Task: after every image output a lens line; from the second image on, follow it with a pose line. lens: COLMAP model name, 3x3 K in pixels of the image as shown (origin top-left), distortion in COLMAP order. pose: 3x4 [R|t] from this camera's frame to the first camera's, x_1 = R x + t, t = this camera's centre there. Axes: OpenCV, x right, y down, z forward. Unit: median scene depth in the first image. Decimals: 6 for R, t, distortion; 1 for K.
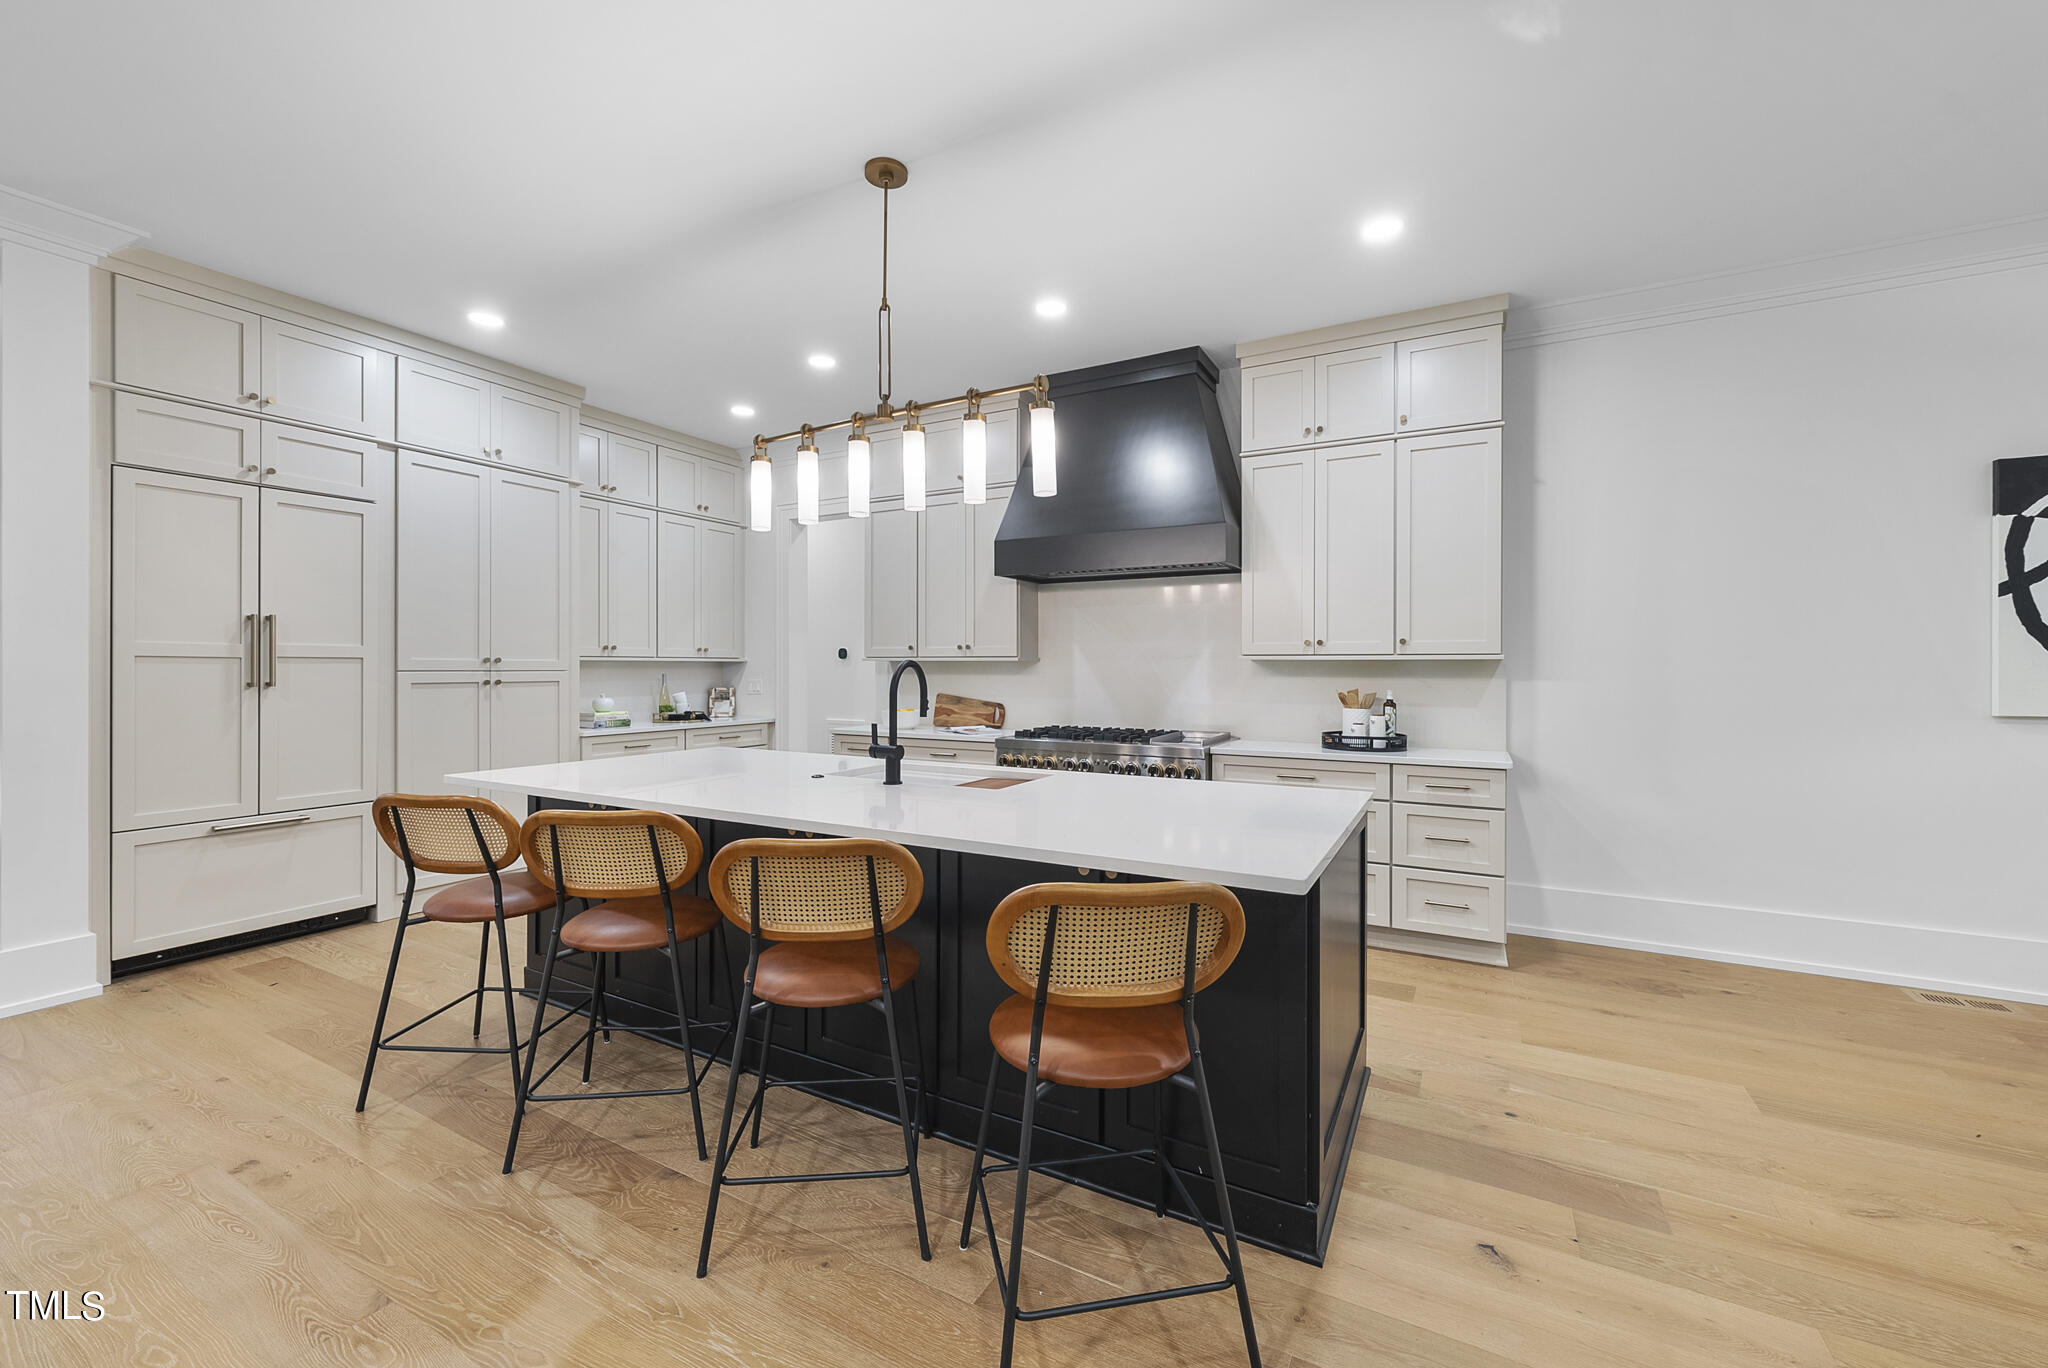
lens RADIAL K [[813.6, 0, 1027.7], [0, 813.6, 671.2], [0, 0, 1]] dist [-0.002847, -0.000112]
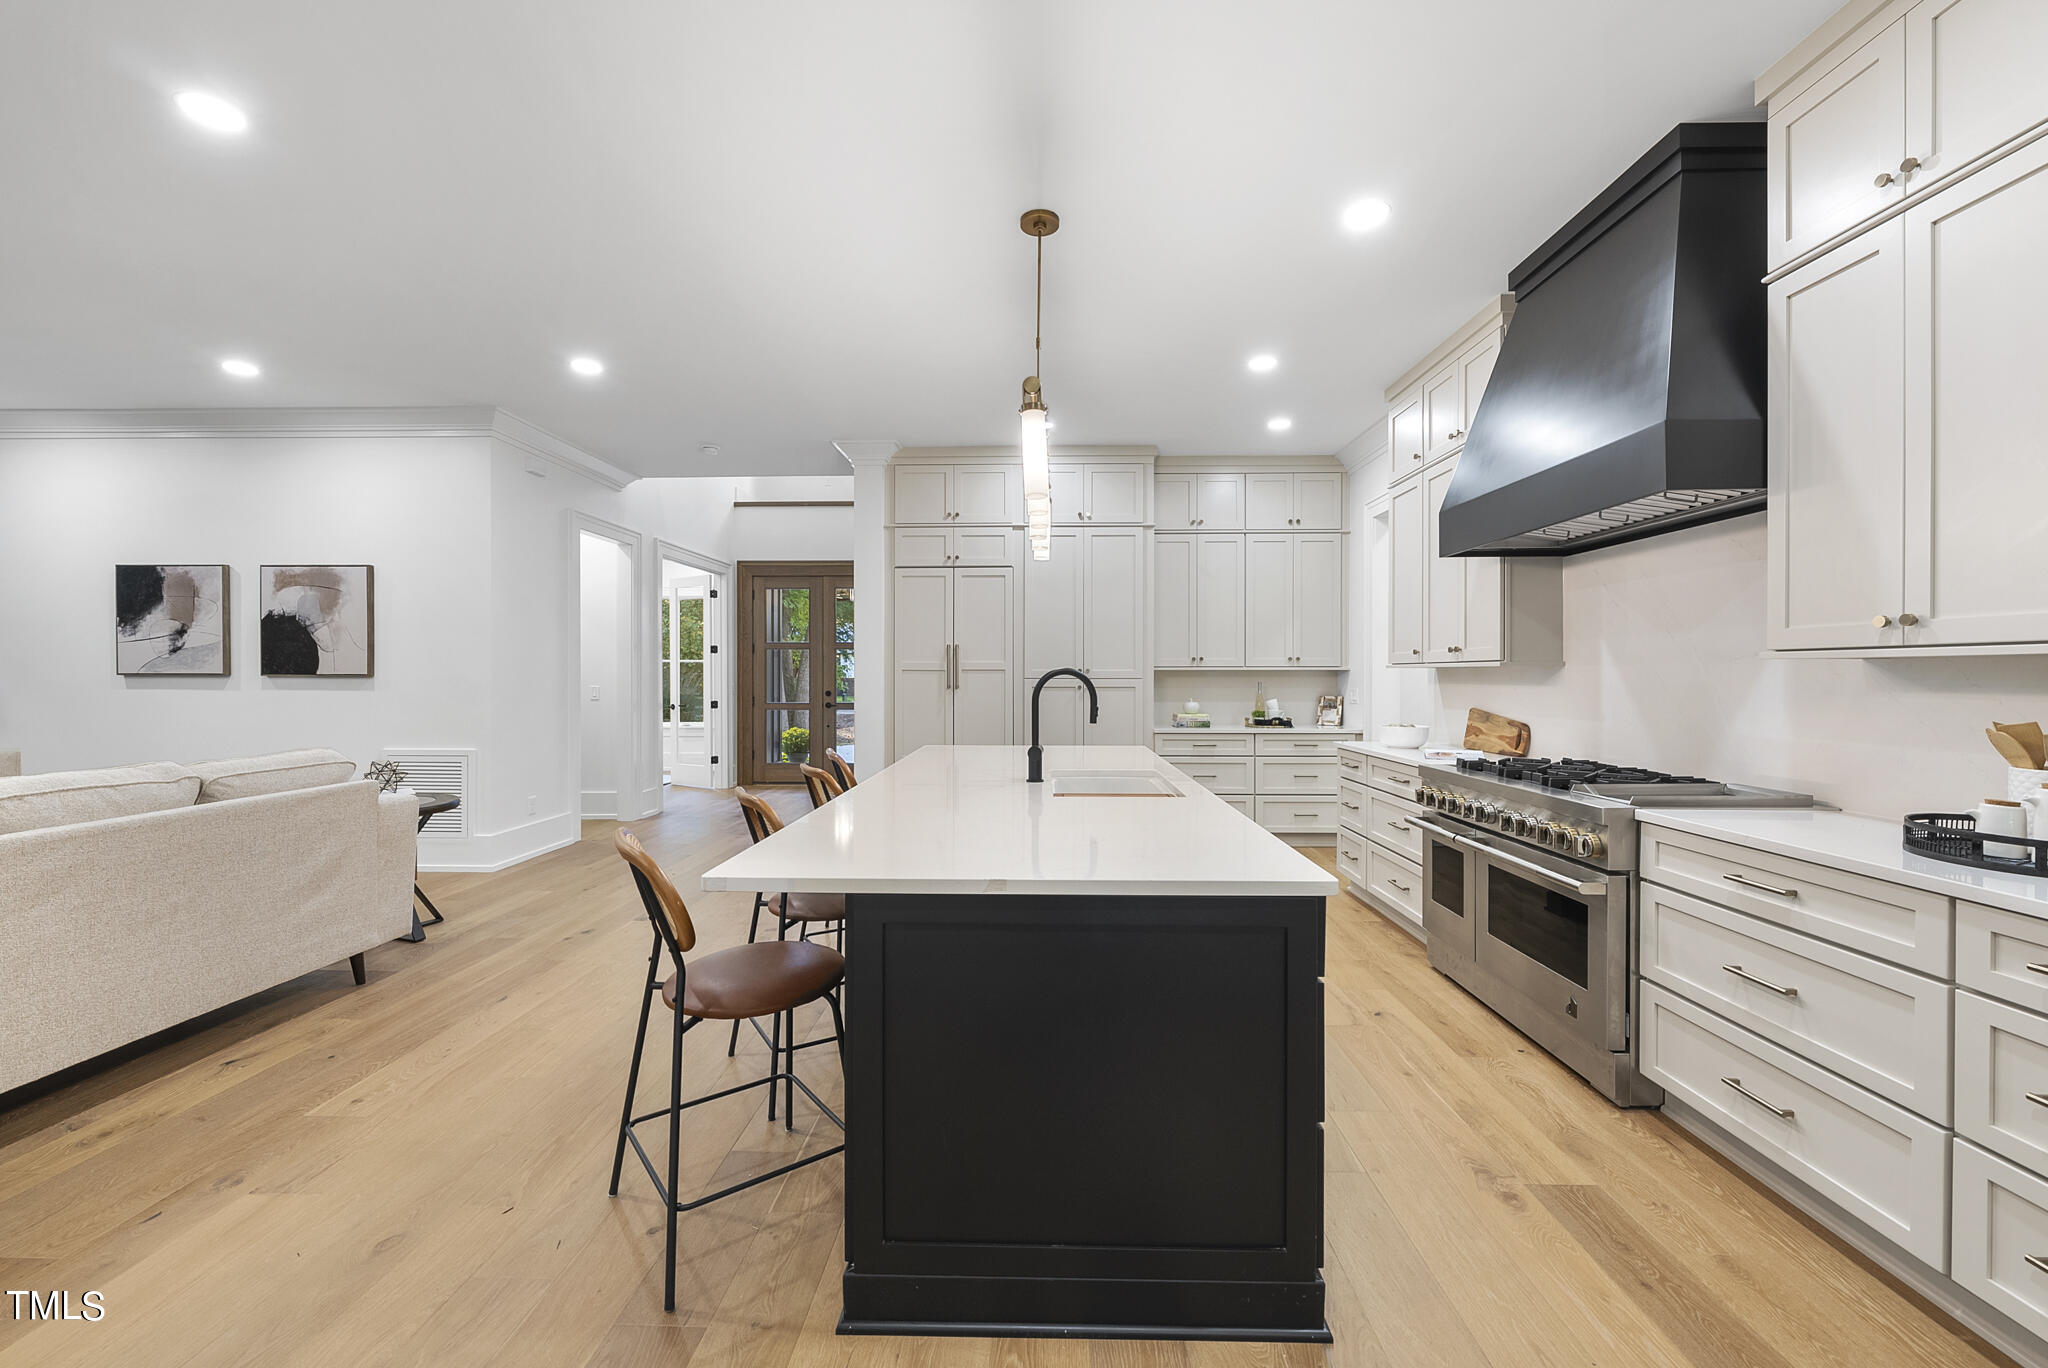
lens RADIAL K [[813.6, 0, 1024.5], [0, 813.6, 682.5], [0, 0, 1]] dist [-0.002847, -0.000112]
pose [[0.450899, 0.005927, -0.892555, 0.451749], [-0.002492, 0.999982, 0.005382, -0.001040], [0.892572, -0.000202, 0.450906, 0.277907]]
